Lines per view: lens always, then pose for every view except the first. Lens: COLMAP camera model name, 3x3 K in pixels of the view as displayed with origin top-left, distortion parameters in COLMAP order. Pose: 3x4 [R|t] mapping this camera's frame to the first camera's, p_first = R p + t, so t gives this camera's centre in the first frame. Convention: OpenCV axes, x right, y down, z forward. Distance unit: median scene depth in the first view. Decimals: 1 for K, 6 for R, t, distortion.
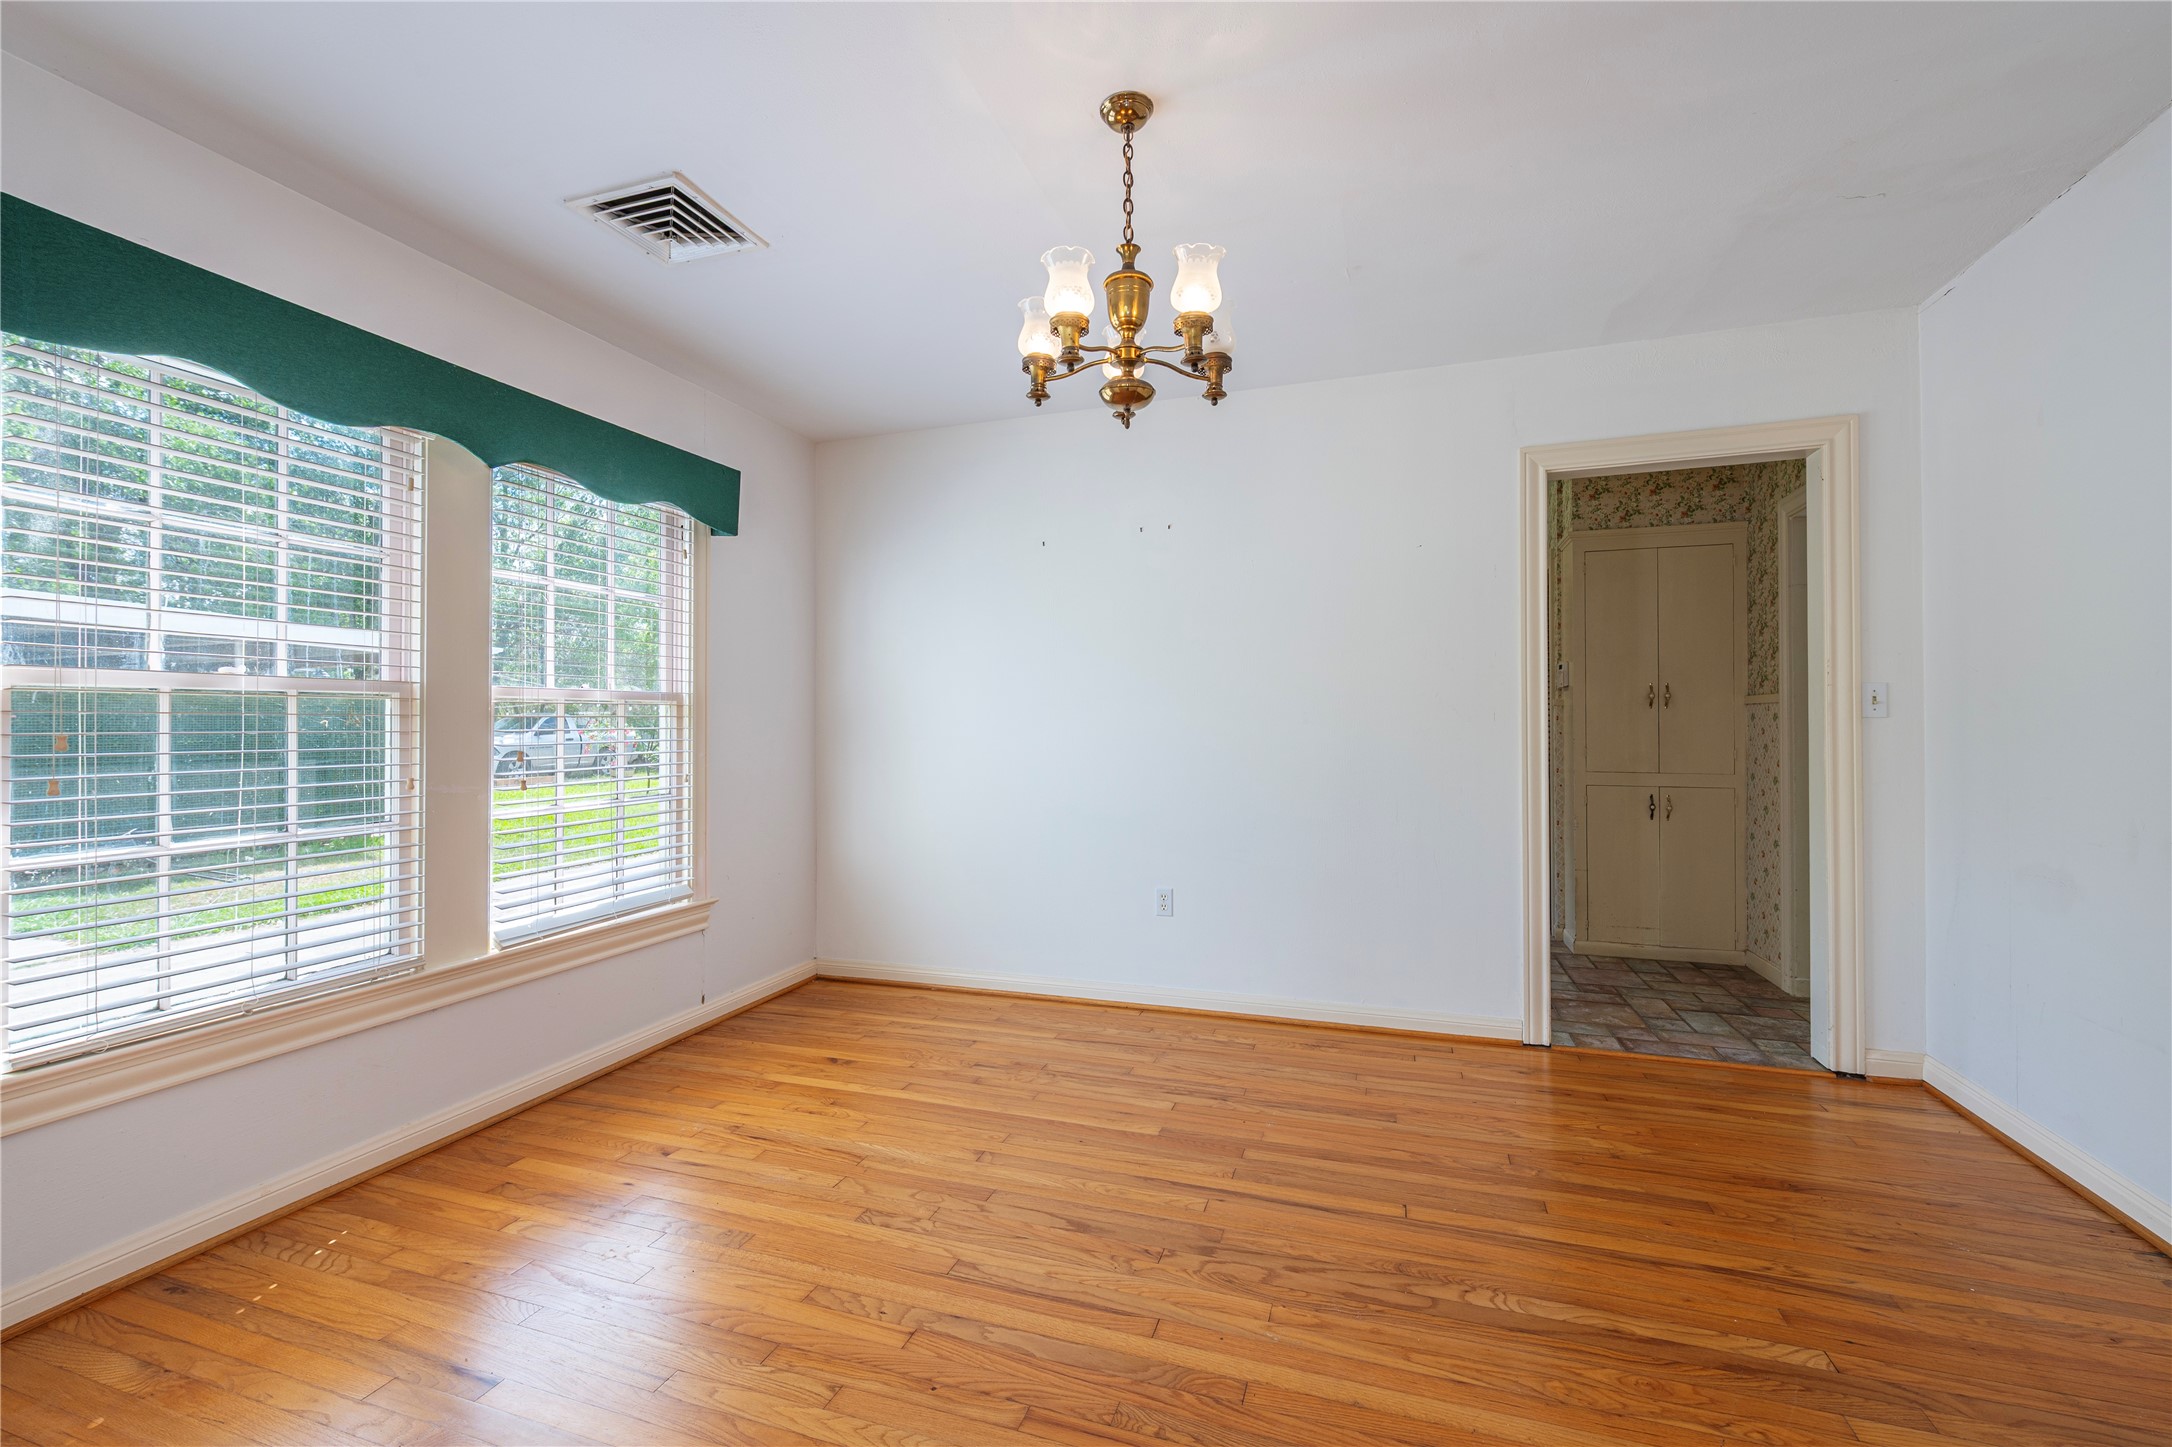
lens RADIAL K [[917.9, 0, 1083.5], [0, 917.9, 721.1], [0, 0, 1]] dist [-0.002434, 0.000019]
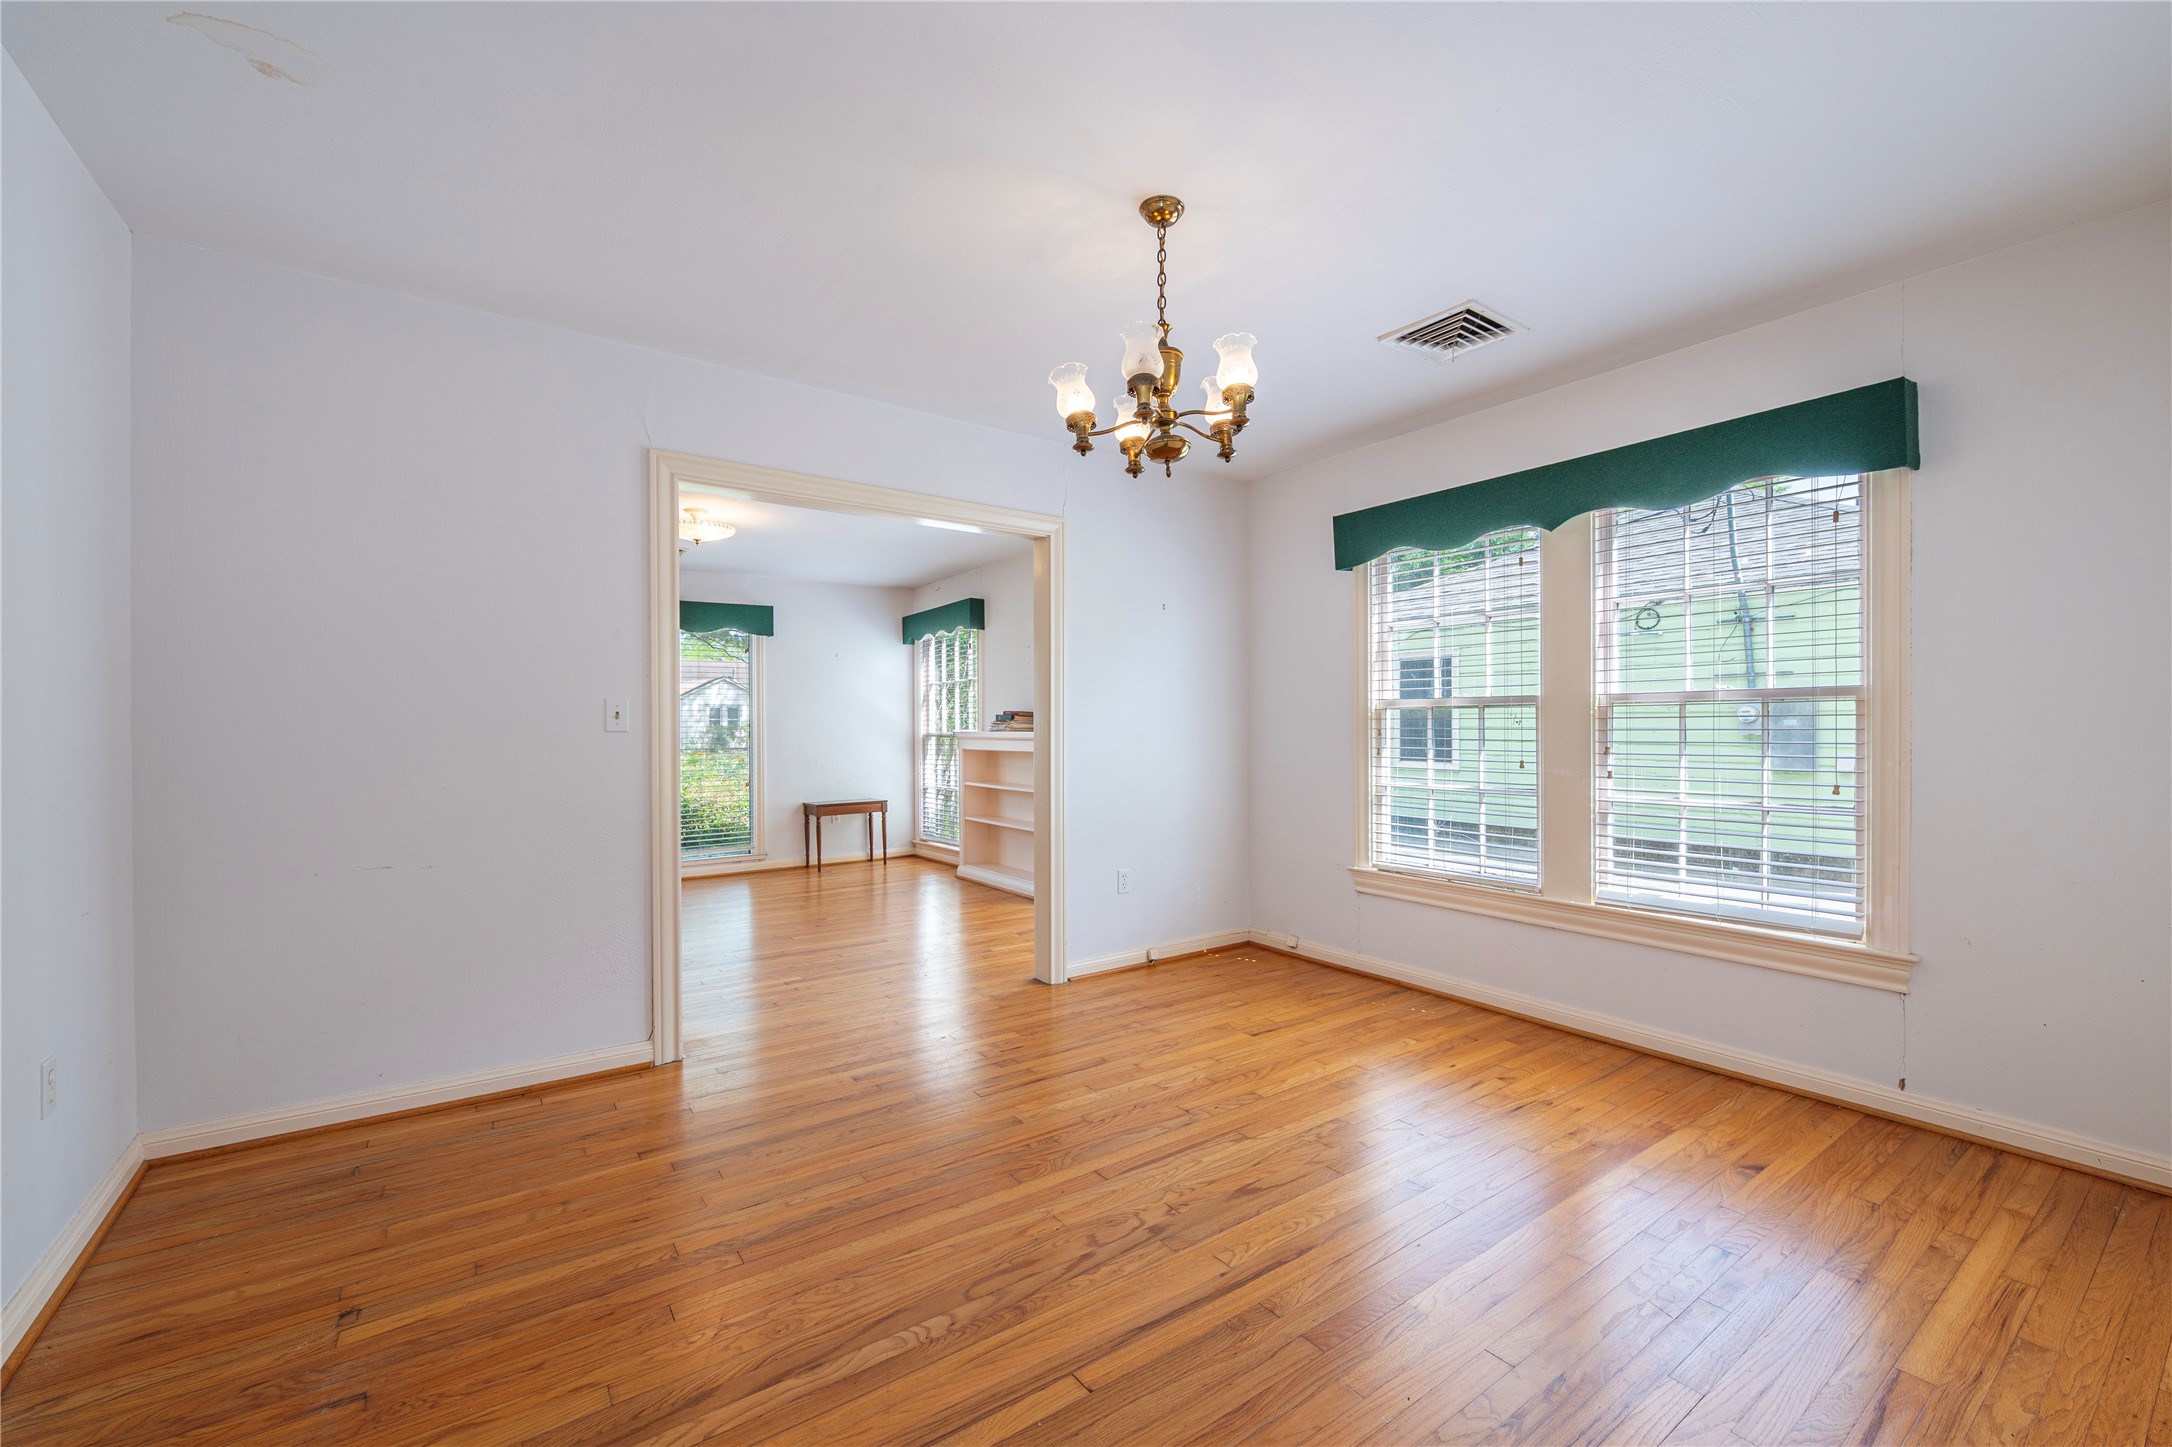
lens RADIAL K [[917.9, 0, 1091.5], [0, 917.9, 717.9], [0, 0, 1]] dist [-0.002434, 0.000019]
pose [[-0.602987, 0.000229, -0.797751, 0.807811], [0.009658, 0.999929, -0.007014, -0.002103], [0.797693, -0.011934, -0.602946, 1.255486]]
